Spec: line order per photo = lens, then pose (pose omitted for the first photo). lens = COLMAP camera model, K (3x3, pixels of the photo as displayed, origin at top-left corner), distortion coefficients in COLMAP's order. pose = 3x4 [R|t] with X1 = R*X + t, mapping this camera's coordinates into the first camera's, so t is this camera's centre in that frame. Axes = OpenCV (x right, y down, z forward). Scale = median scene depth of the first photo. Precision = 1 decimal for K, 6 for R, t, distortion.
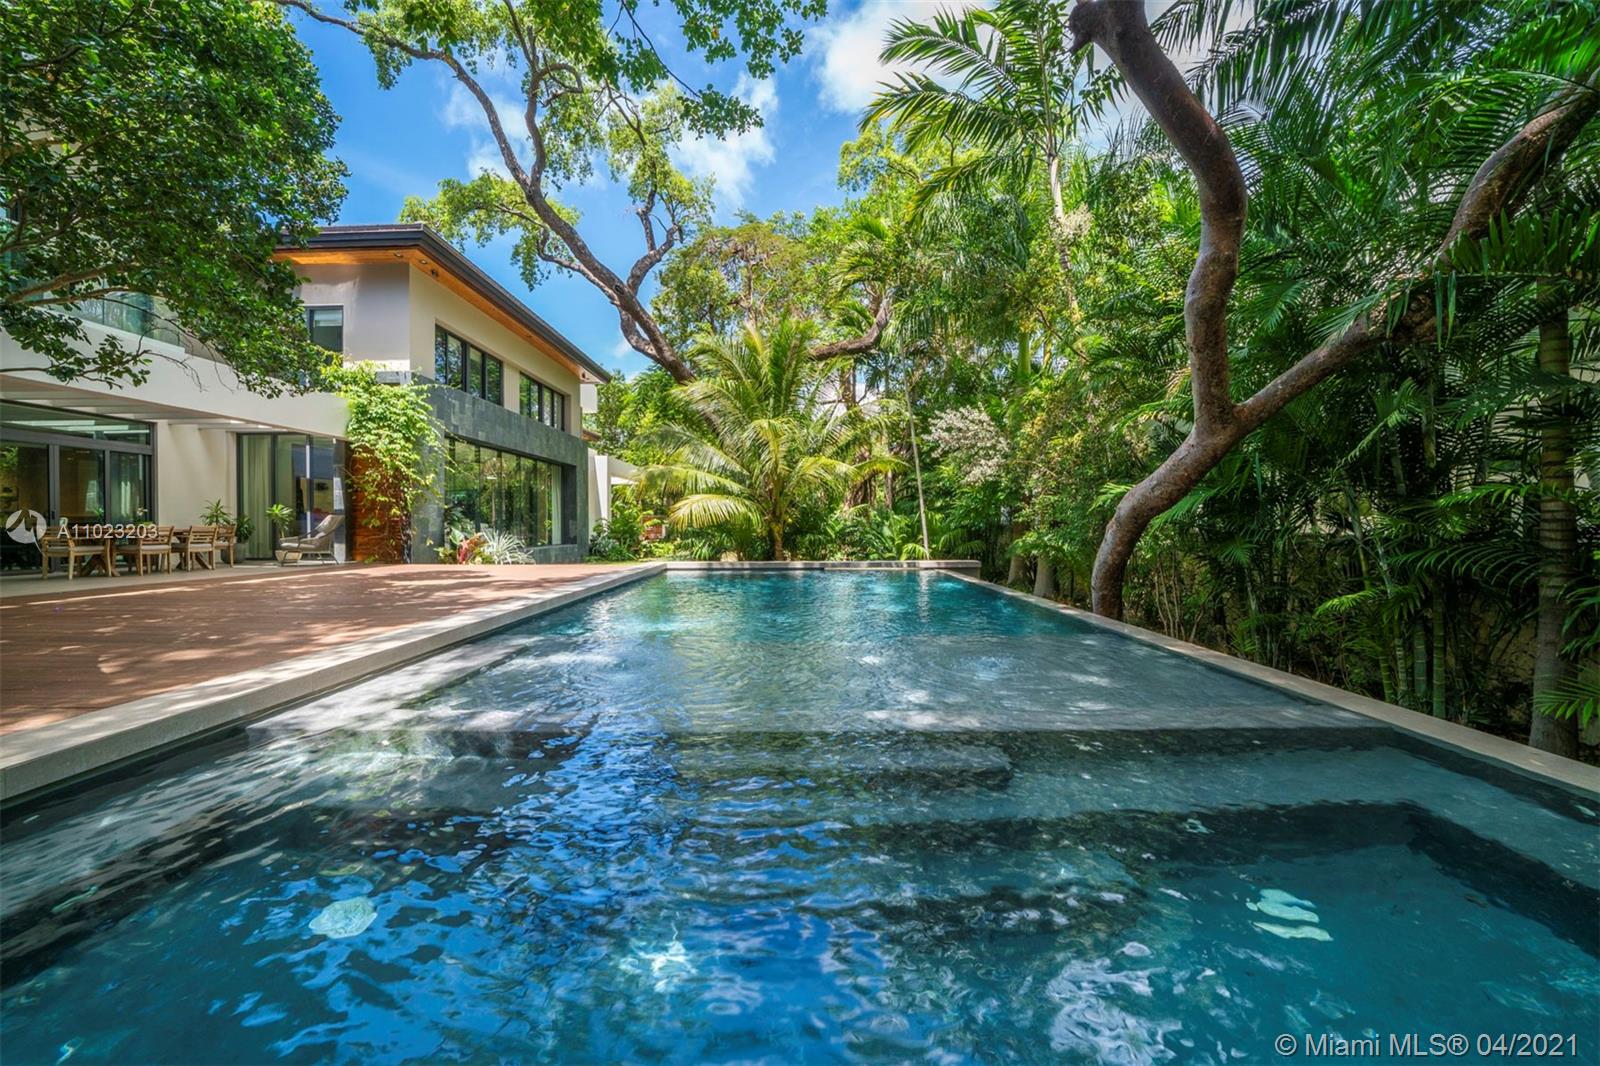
lens RADIAL K [[552.5, 0, 800.1], [0, 552.5, 528.1], [0, 0, 1]] dist [-0.018167, -0.000253]
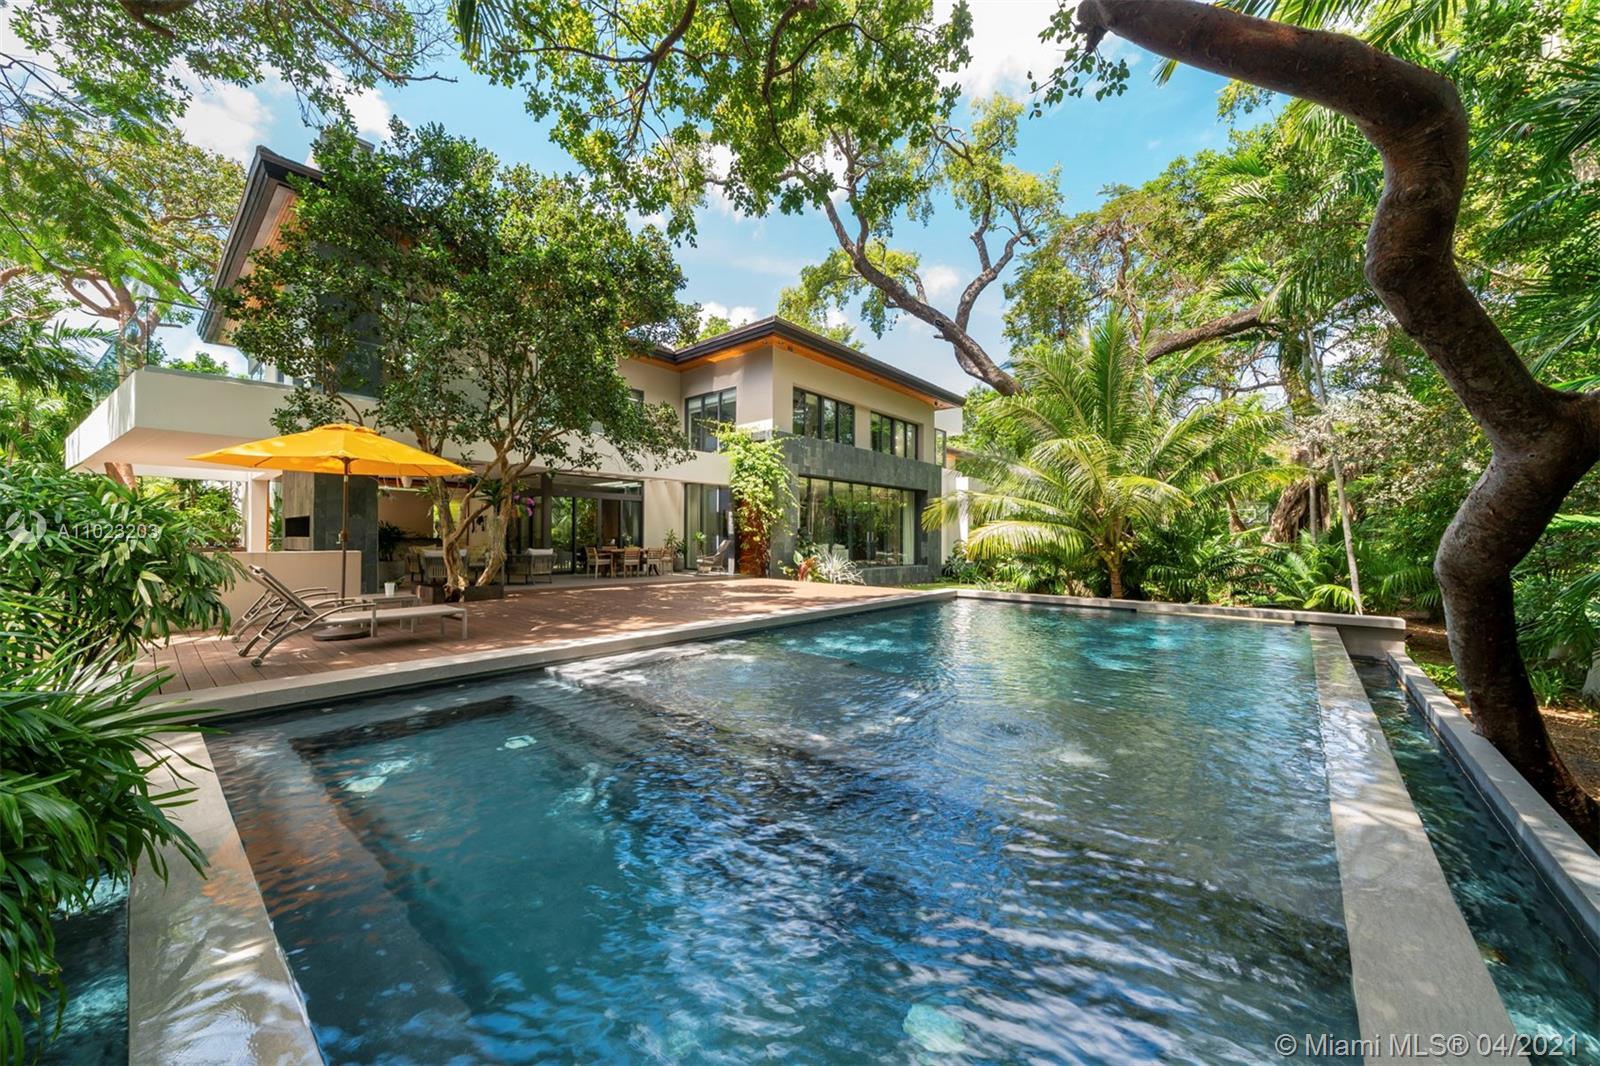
lens RADIAL K [[580.7, 0, 798.6], [0, 580.7, 535.0], [0, 0, 1]] dist [0.002217, 0.000015]
pose [[0.761332, 0.005214, -0.648342, 0.229103], [-0.015628, 0.999825, -0.010311, -0.023396], [0.648174, 0.017982, 0.761280, -0.003730]]
